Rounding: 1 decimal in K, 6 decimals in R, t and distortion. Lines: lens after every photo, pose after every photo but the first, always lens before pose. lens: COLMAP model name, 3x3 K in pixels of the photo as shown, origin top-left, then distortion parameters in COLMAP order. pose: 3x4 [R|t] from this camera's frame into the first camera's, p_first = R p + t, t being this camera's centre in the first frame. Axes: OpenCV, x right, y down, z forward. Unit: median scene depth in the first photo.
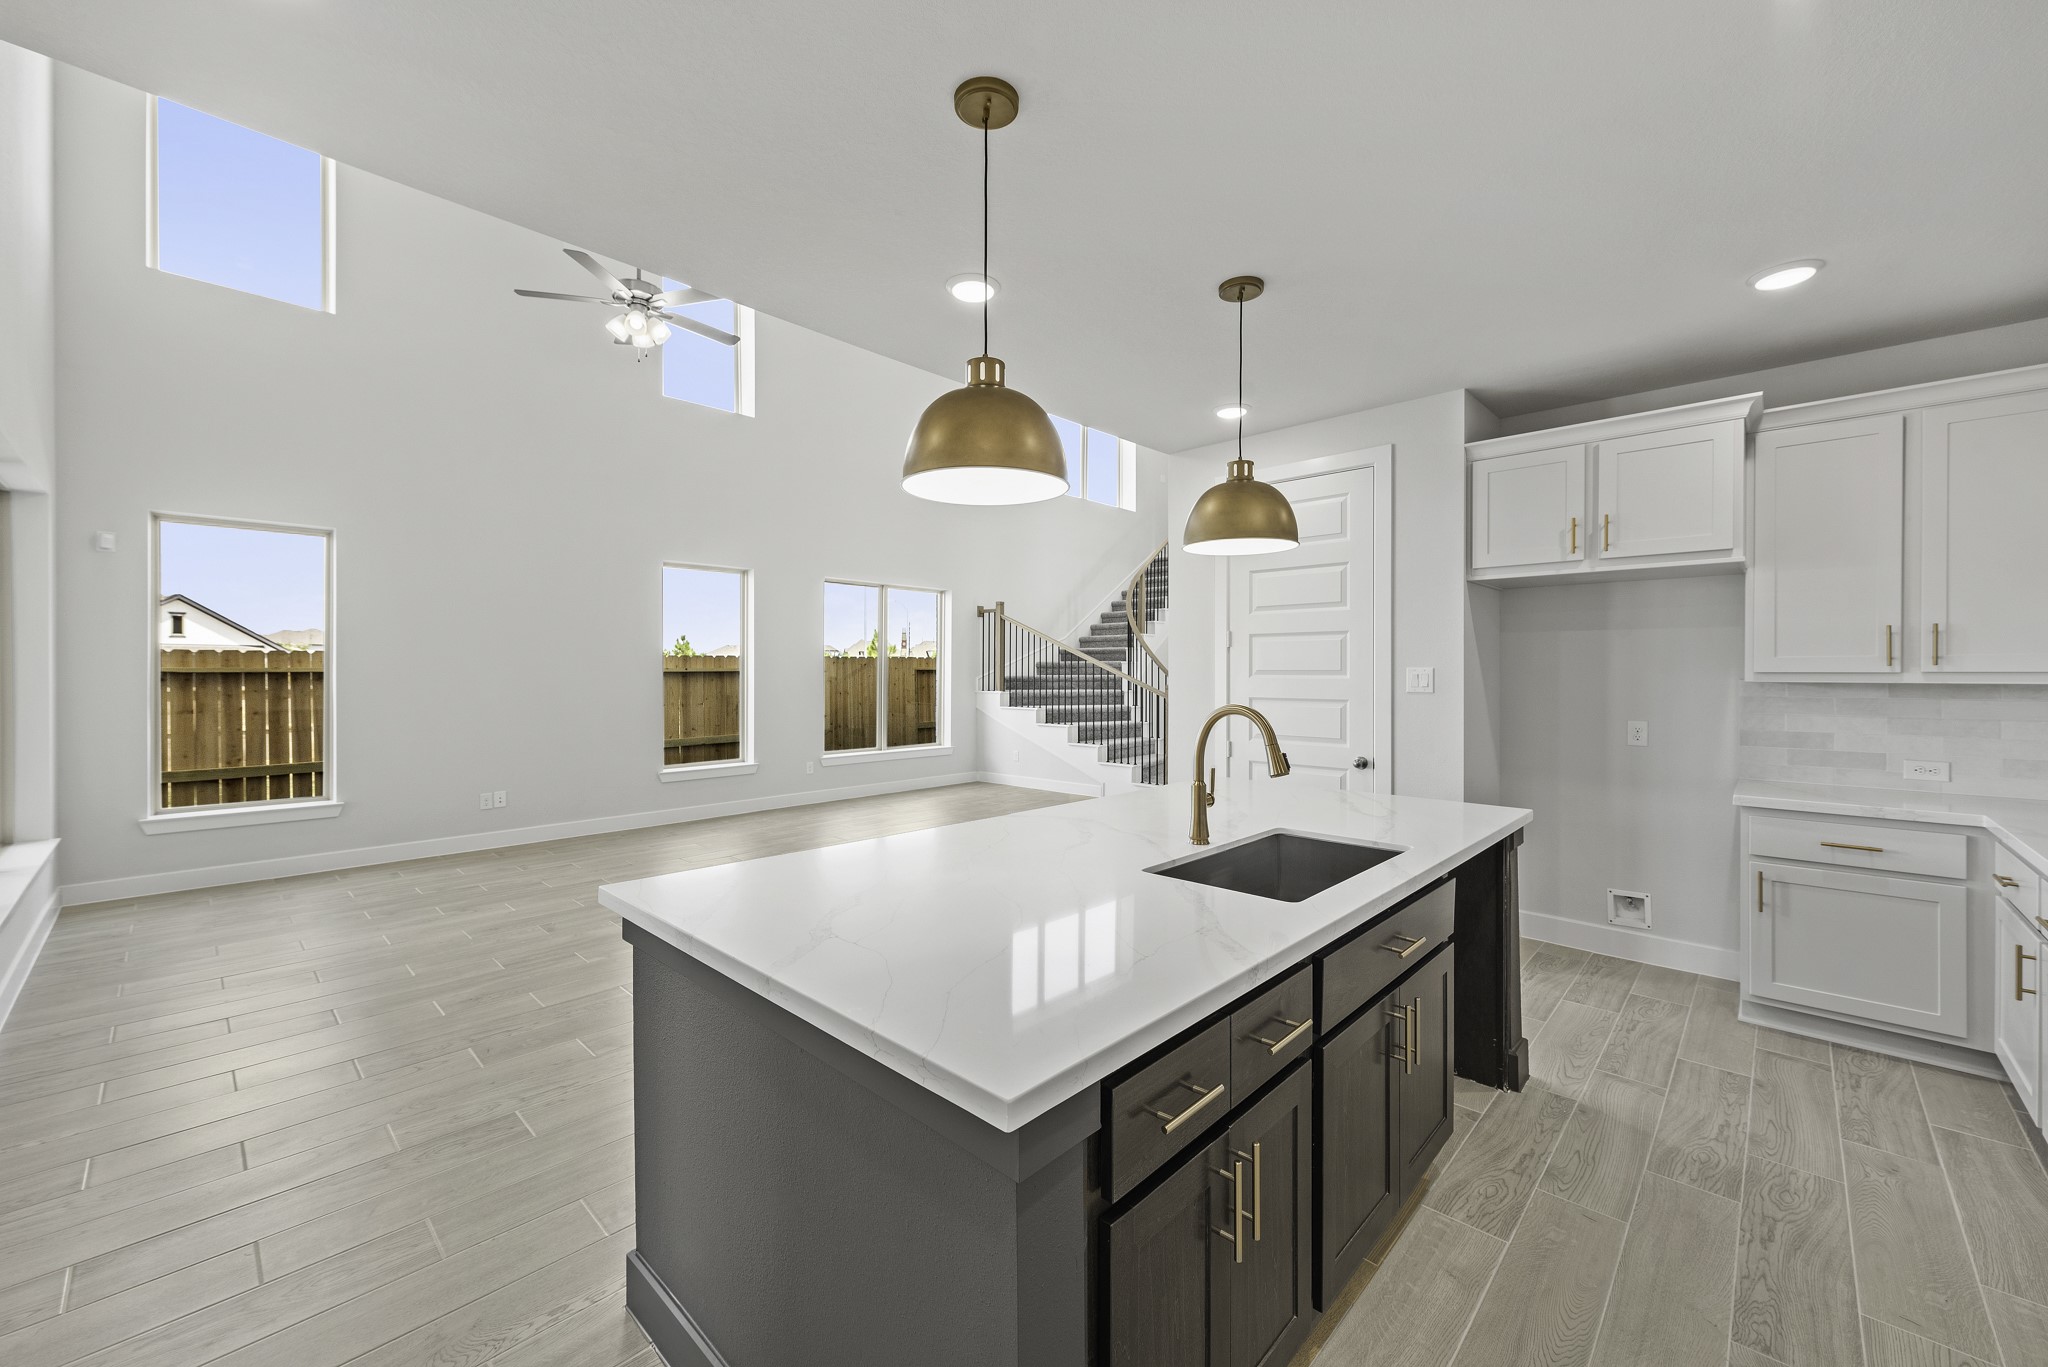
lens RADIAL K [[798.0, 0, 1027.7], [0, 798.0, 681.5], [0, 0, 1]] dist [0.001996, -0.000242]
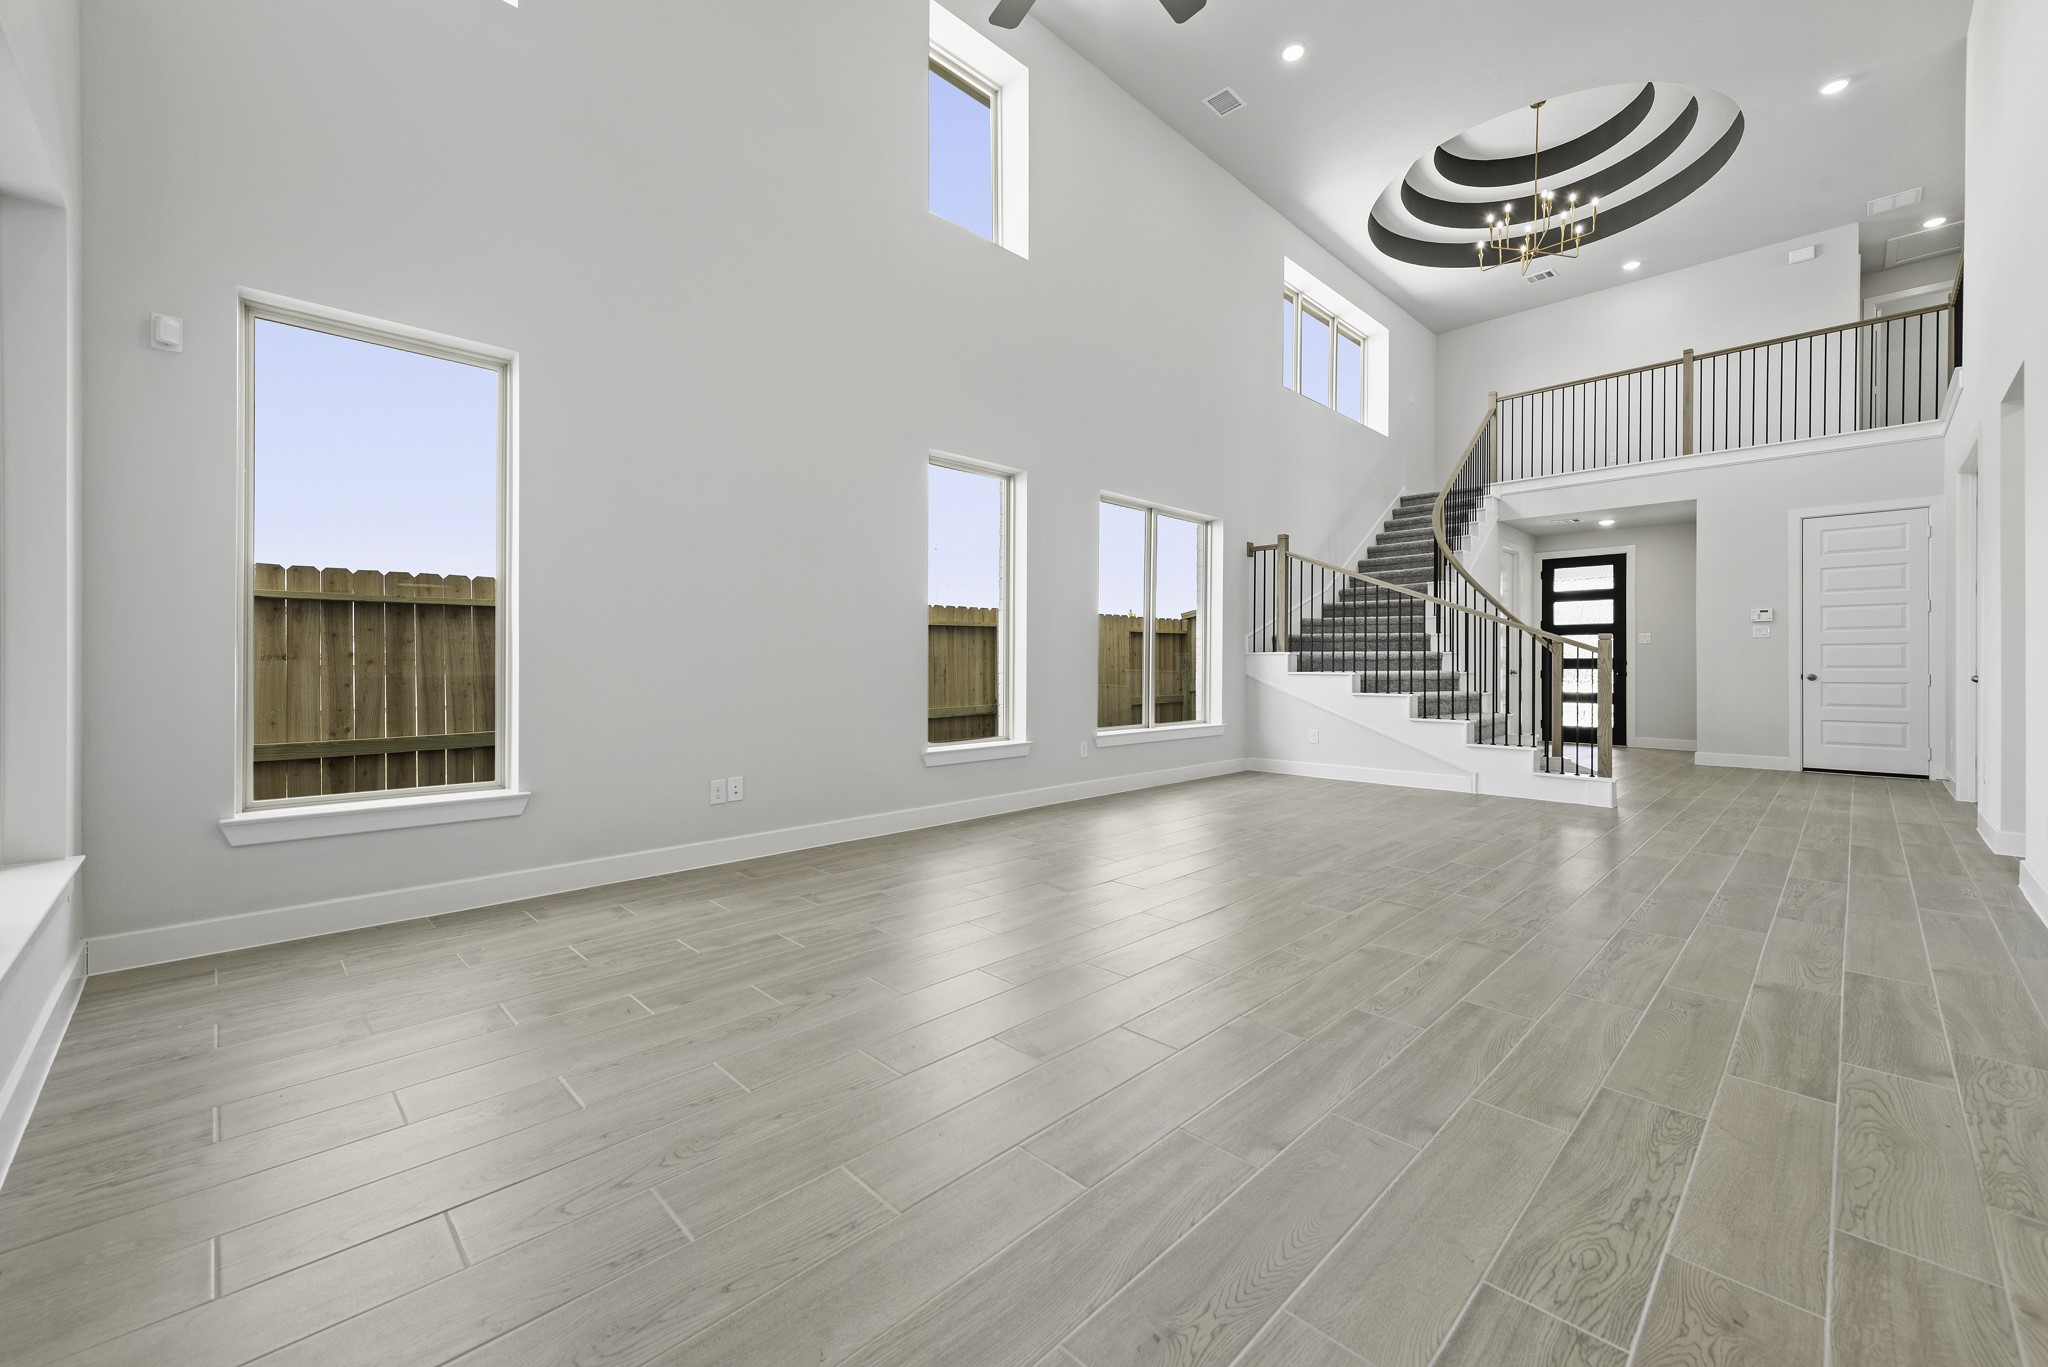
lens RADIAL K [[810.7, 0, 1022.1], [0, 810.7, 671.6], [0, 0, 1]] dist [0.009855, -0.003526]
pose [[0.999276, -0.000149, -0.038039, -0.669564], [-0.000027, 0.999989, -0.004625, 0.089877], [0.038040, 0.004623, 0.999266, 0.568955]]
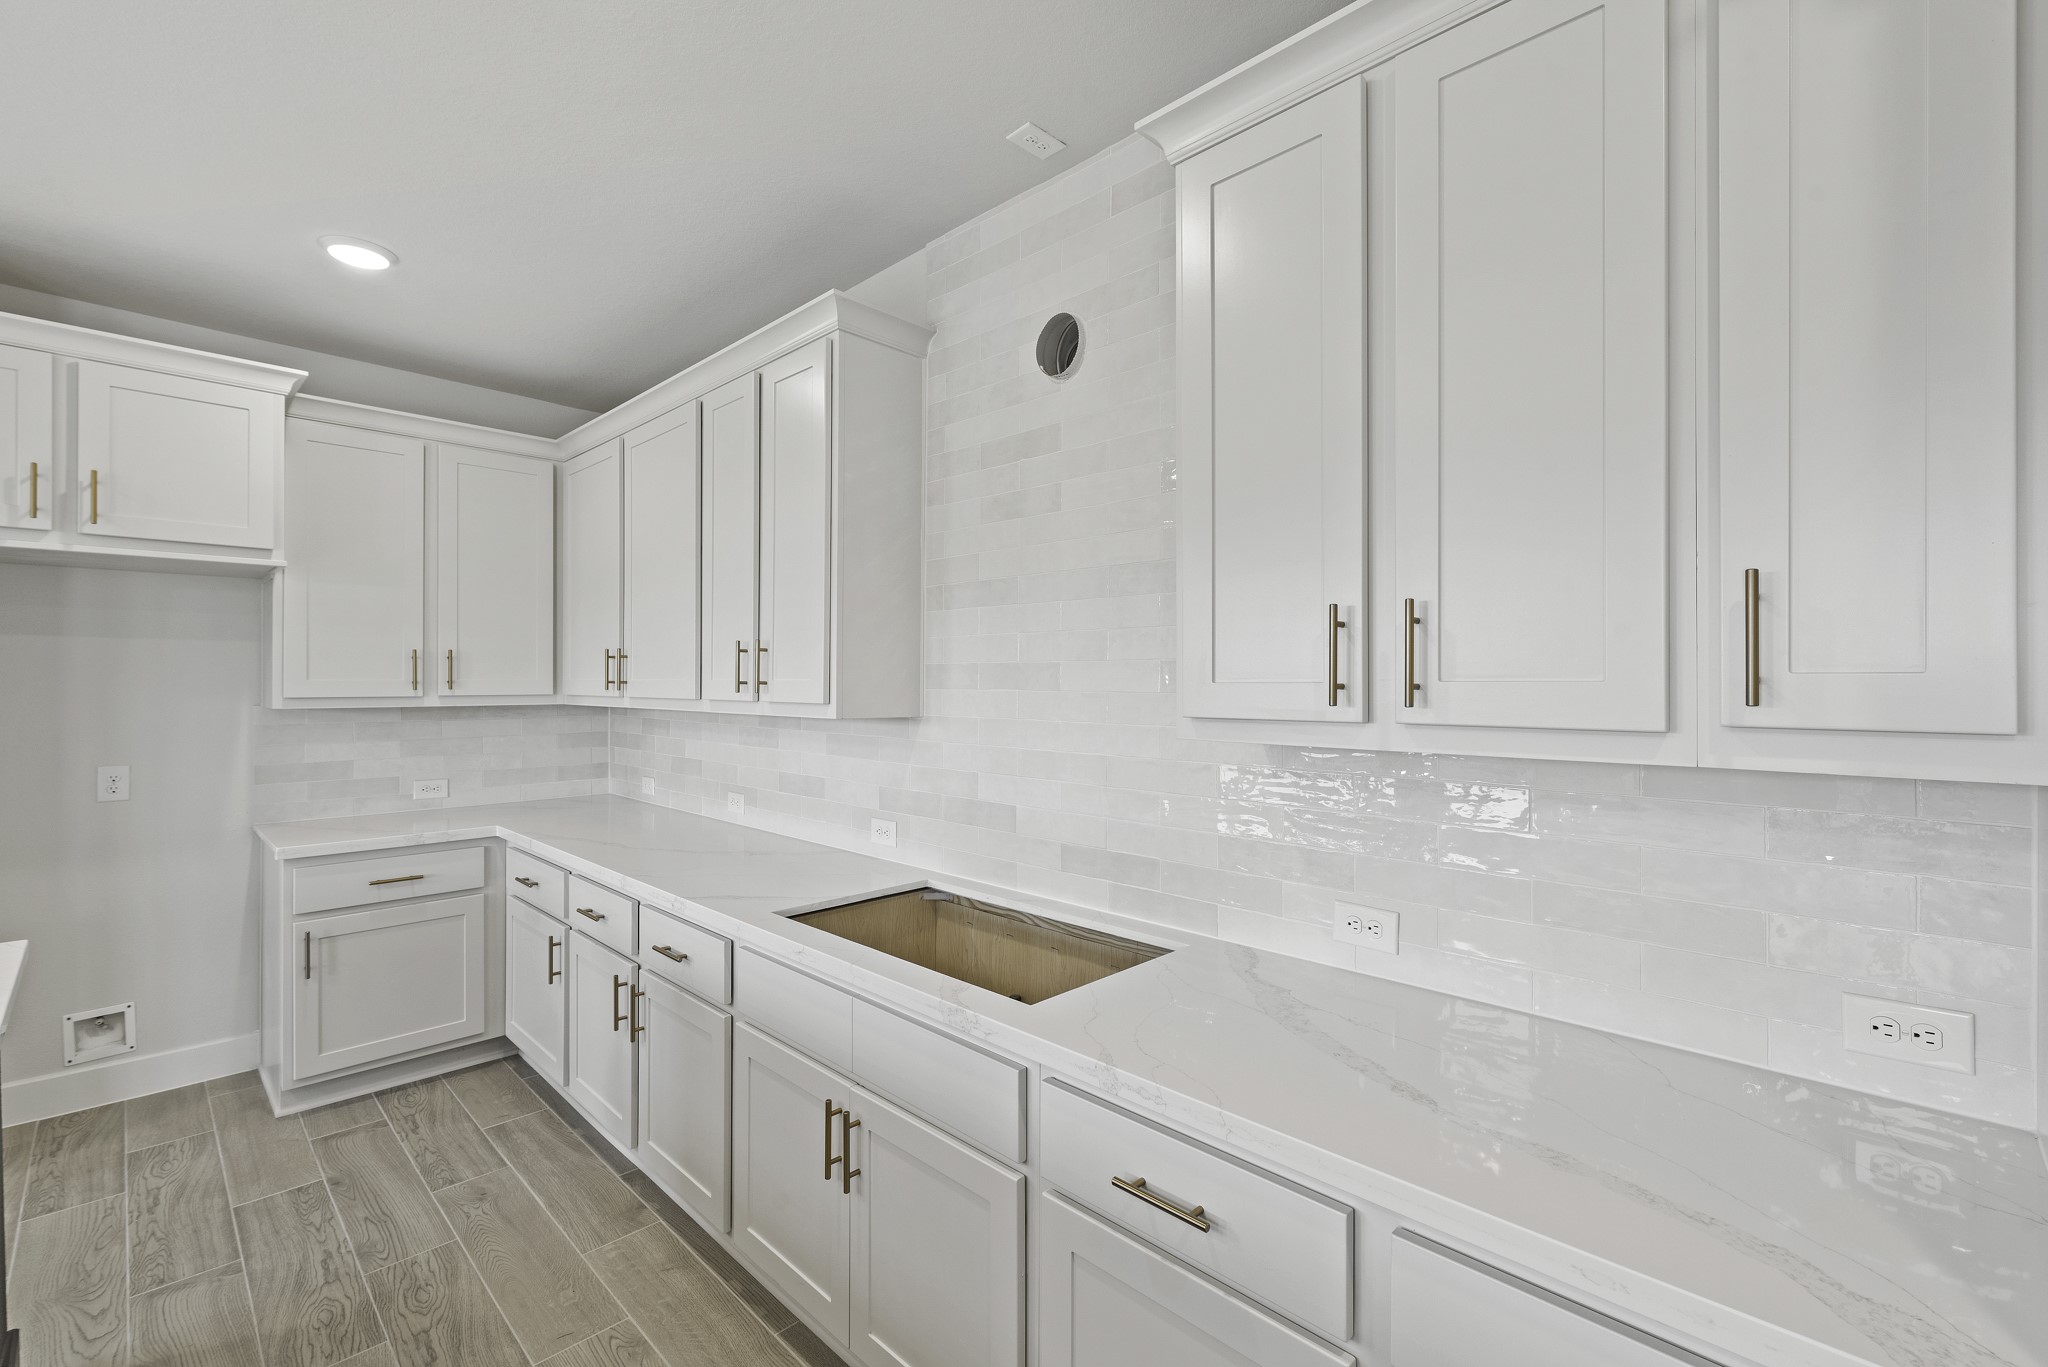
lens RADIAL K [[886.8, 0, 1017.7], [0, 886.8, 680.8], [0, 0, 1]] dist [0.009686, -0.003779]
pose [[0.021358, -0.002696, 0.999768, -0.016797], [0.010582, 0.999941, 0.002471, -0.020931], [-0.999716, 0.010527, 0.021385, 0.179746]]
